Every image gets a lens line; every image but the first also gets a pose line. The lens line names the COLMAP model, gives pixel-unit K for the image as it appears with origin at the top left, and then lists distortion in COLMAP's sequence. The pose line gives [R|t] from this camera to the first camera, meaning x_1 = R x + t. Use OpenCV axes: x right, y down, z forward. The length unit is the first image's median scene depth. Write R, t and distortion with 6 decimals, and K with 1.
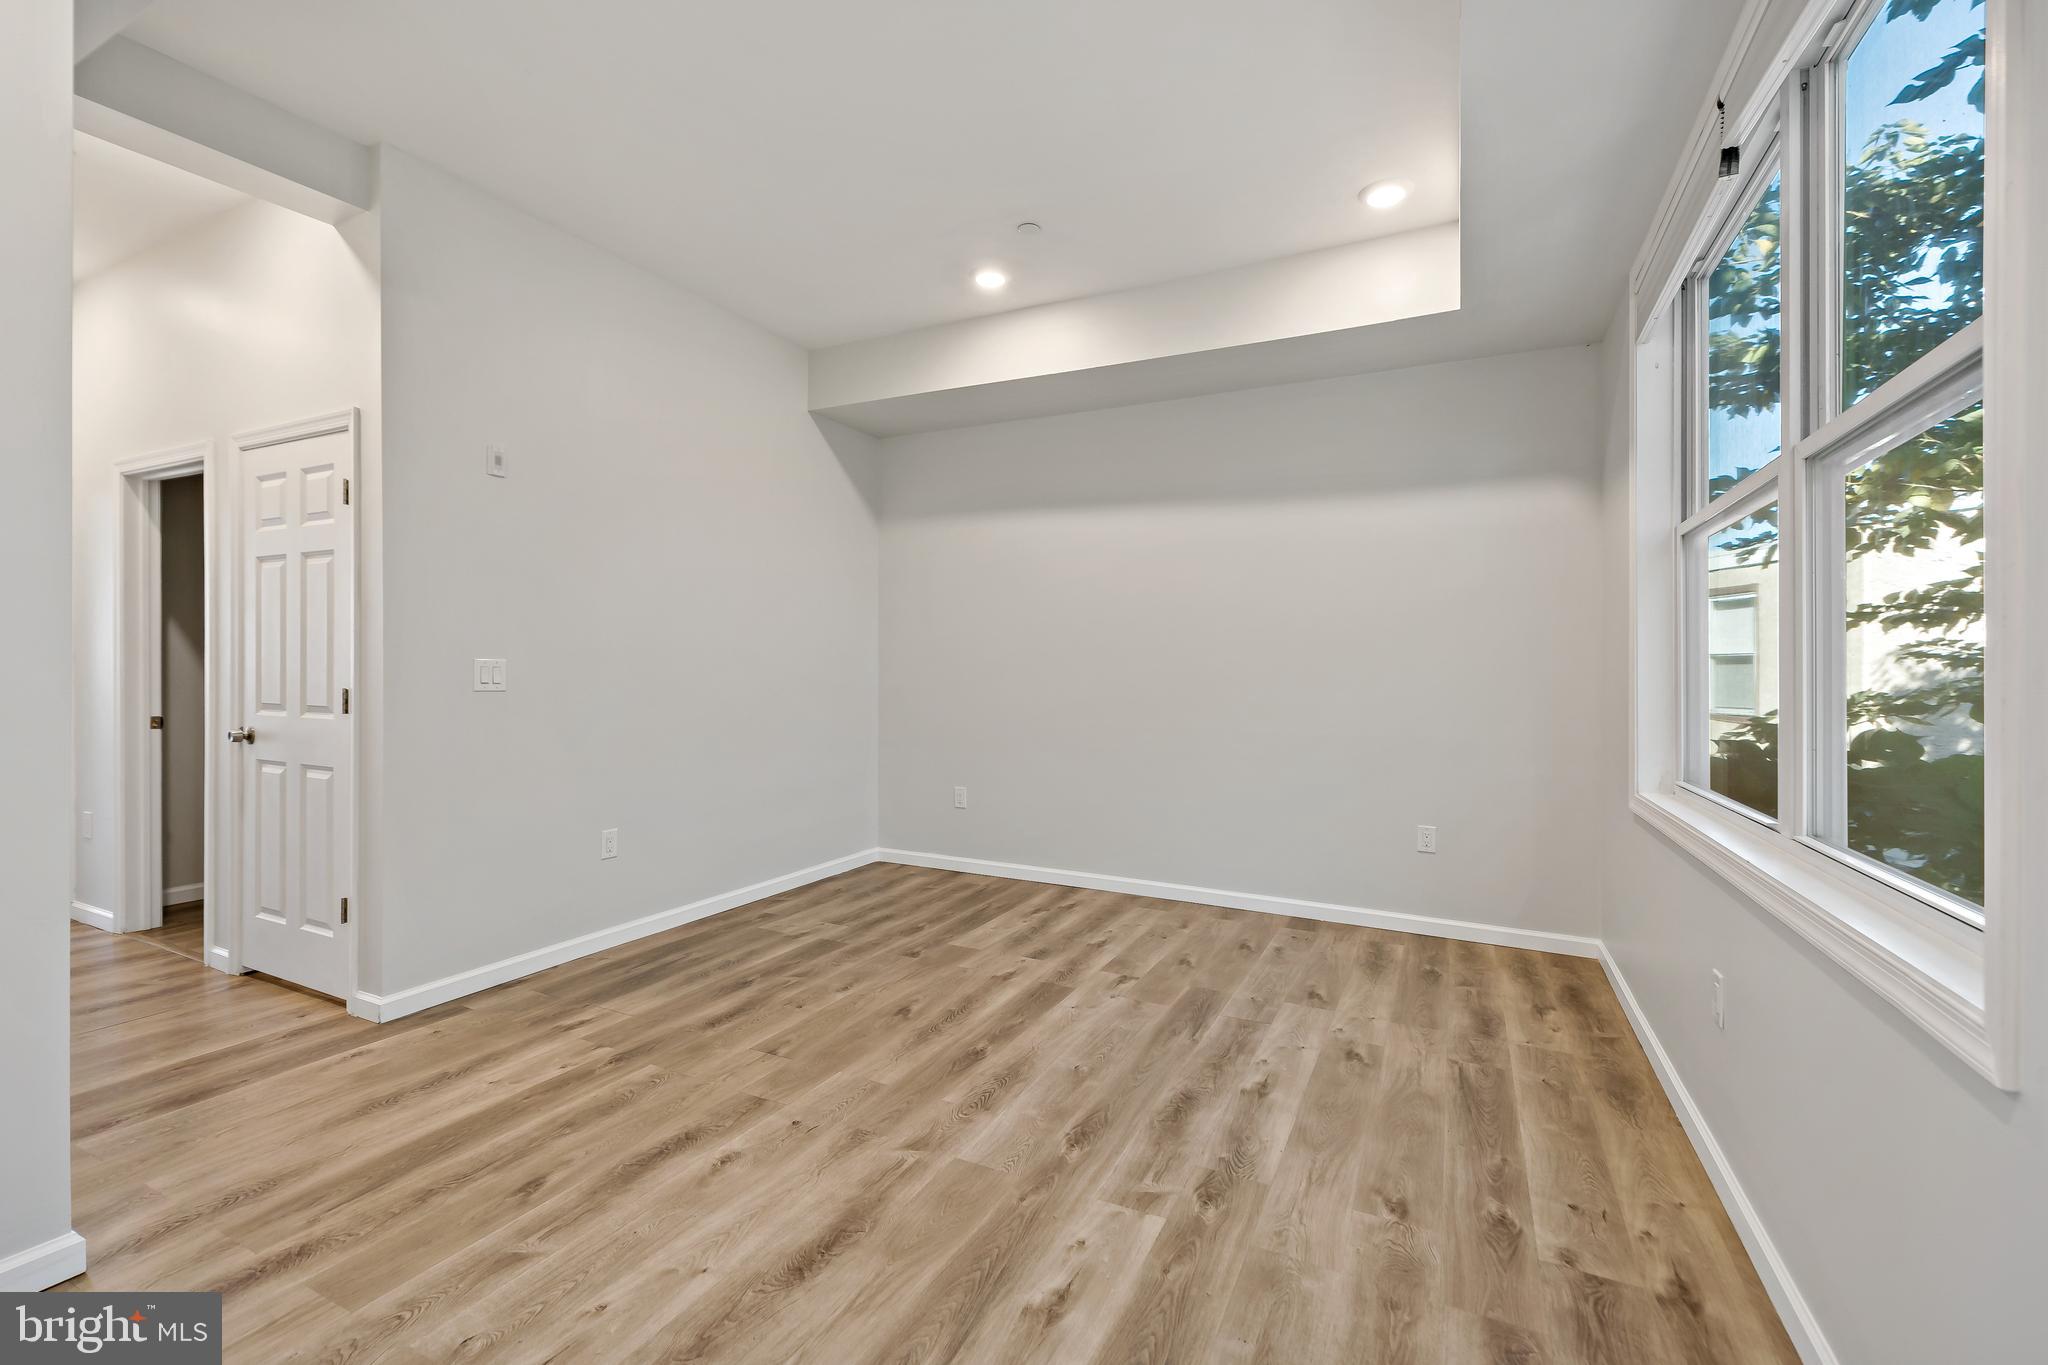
lens RADIAL K [[869.9, 0, 1015.6], [0, 869.9, 684.6], [0, 0, 1]] dist [0.001390, 0.000028]
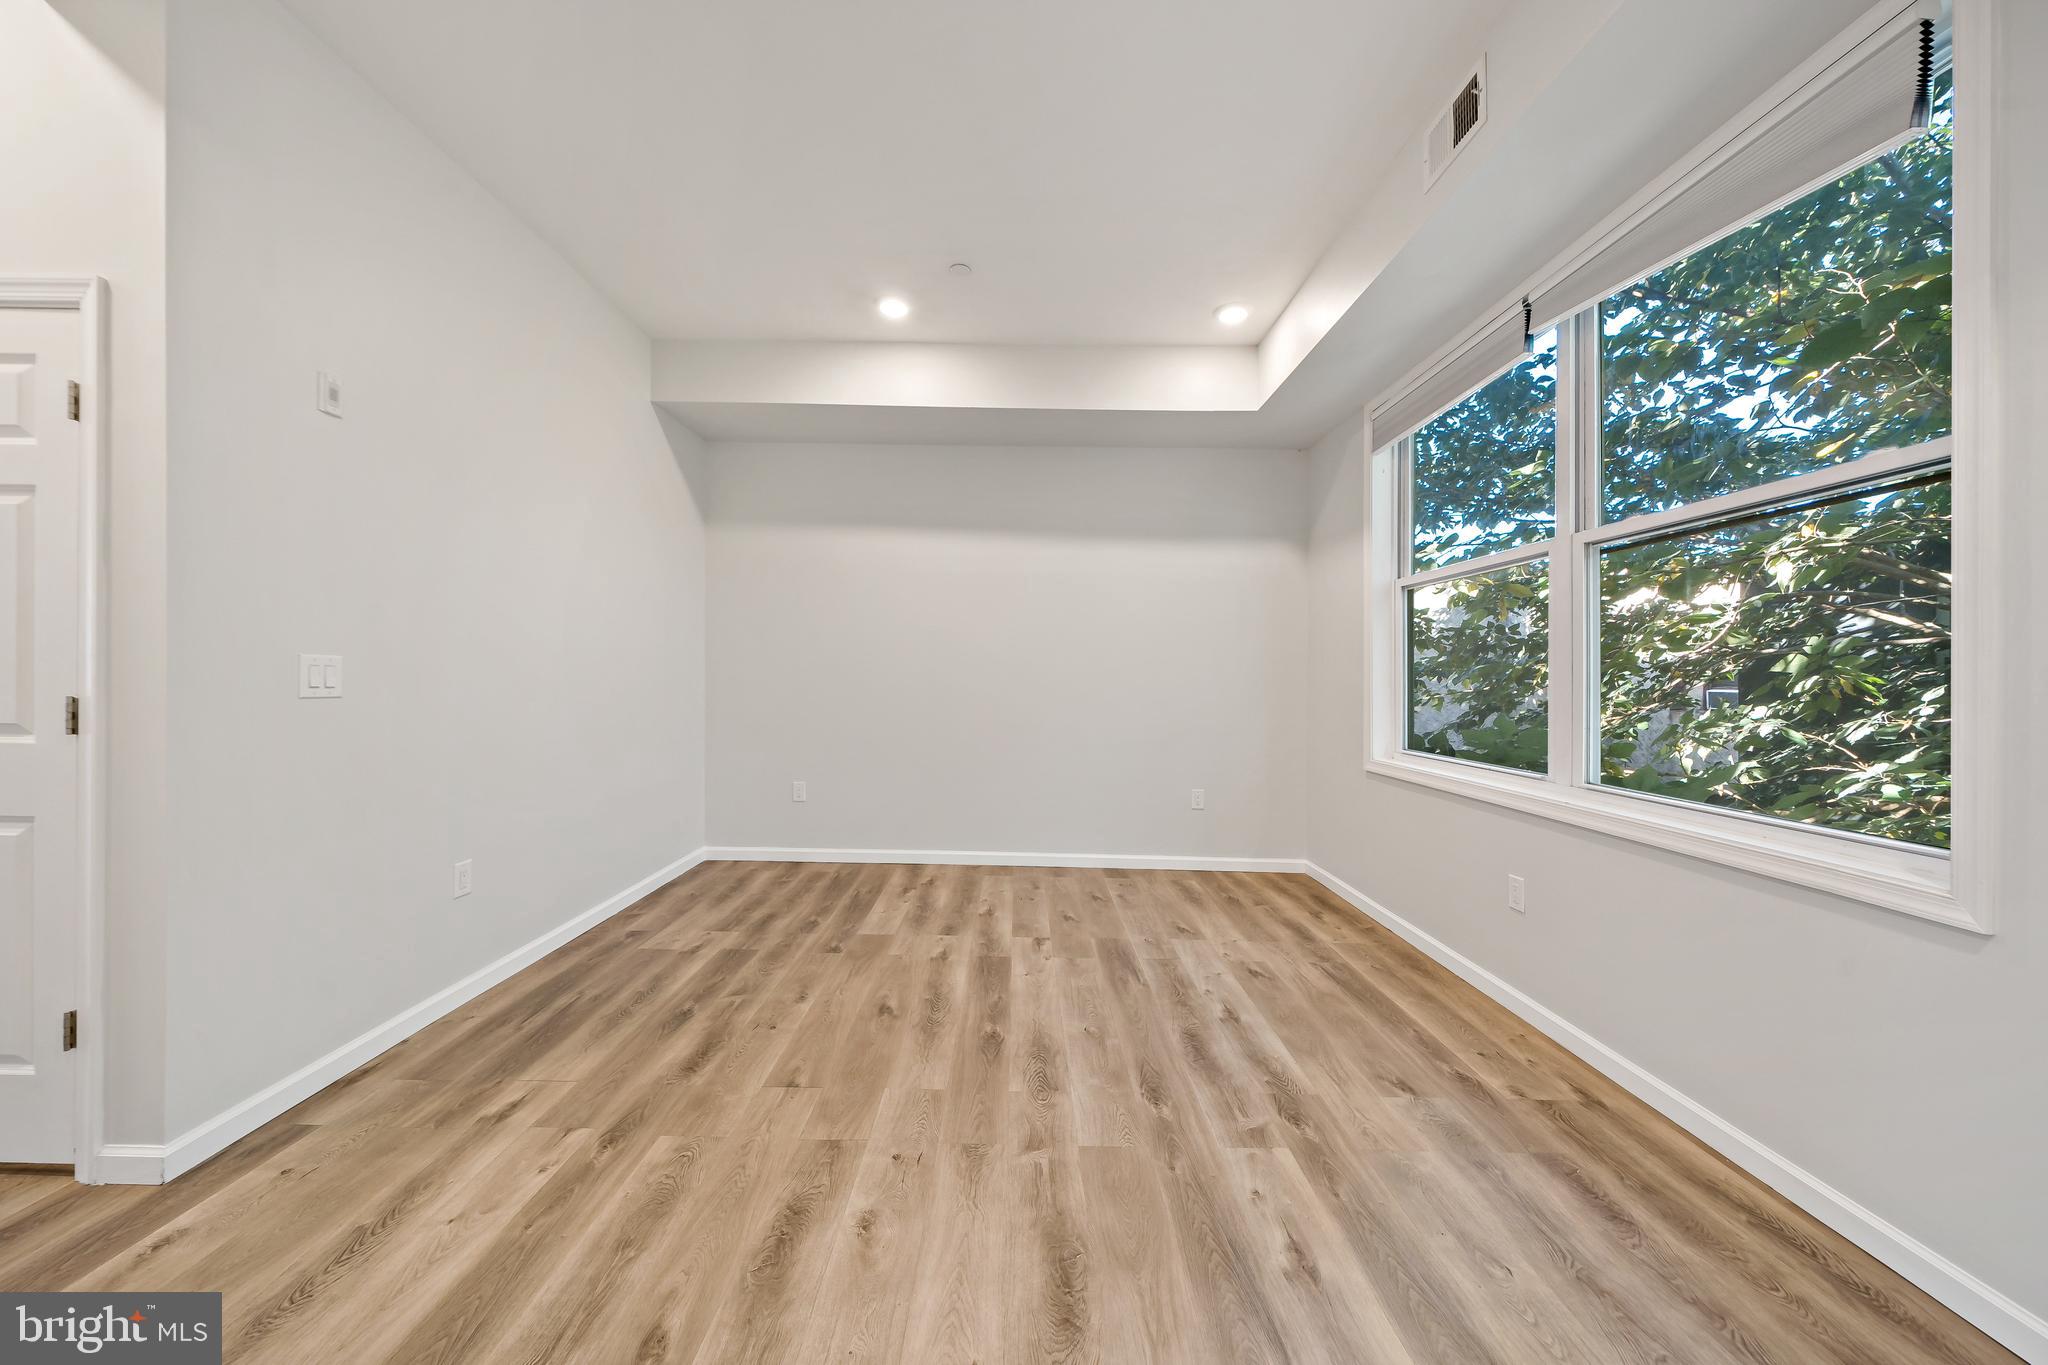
lens RADIAL K [[703.3, 0, 1013.4], [0, 703.3, 681.9], [0, 0, 1]] dist [-0.003859, -0.000069]
pose [[0.896385, -0.000540, 0.443276, -0.359291], [0.000691, 1.000000, -0.000178, -0.006083], [-0.443276, 0.000466, 0.896385, 0.201422]]
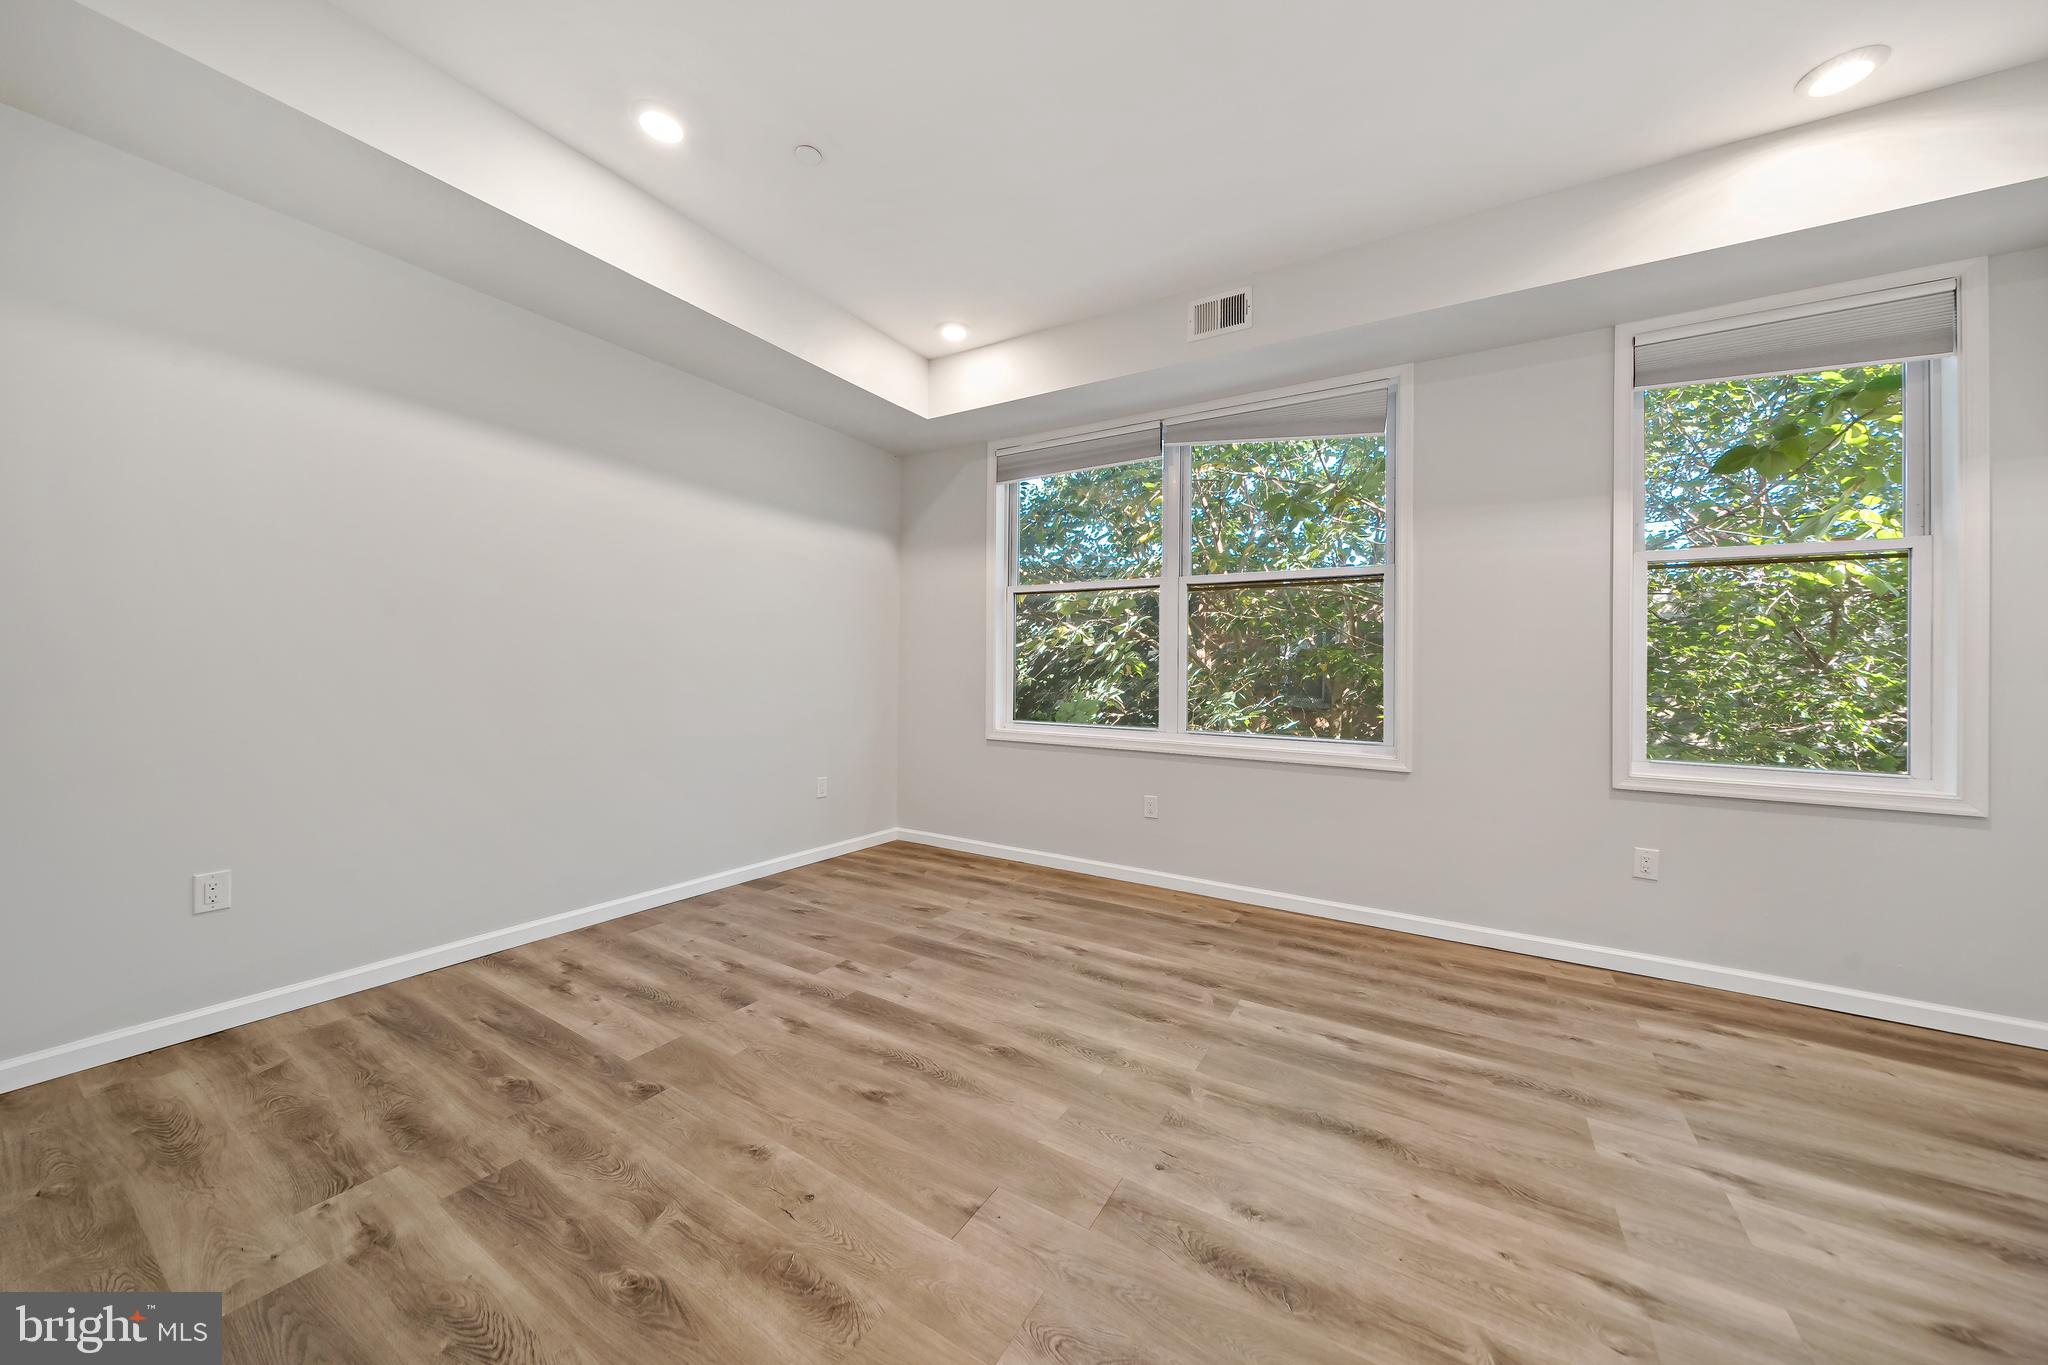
lens RADIAL K [[703.3, 0, 1014.5], [0, 703.3, 668.6], [0, 0, 1]] dist [-0.003859, -0.000069]
pose [[0.093143, -0.009442, 0.995608, -0.752501], [-0.002581, 0.999949, 0.009725, -0.019514], [-0.995649, -0.003475, 0.093114, 0.820749]]
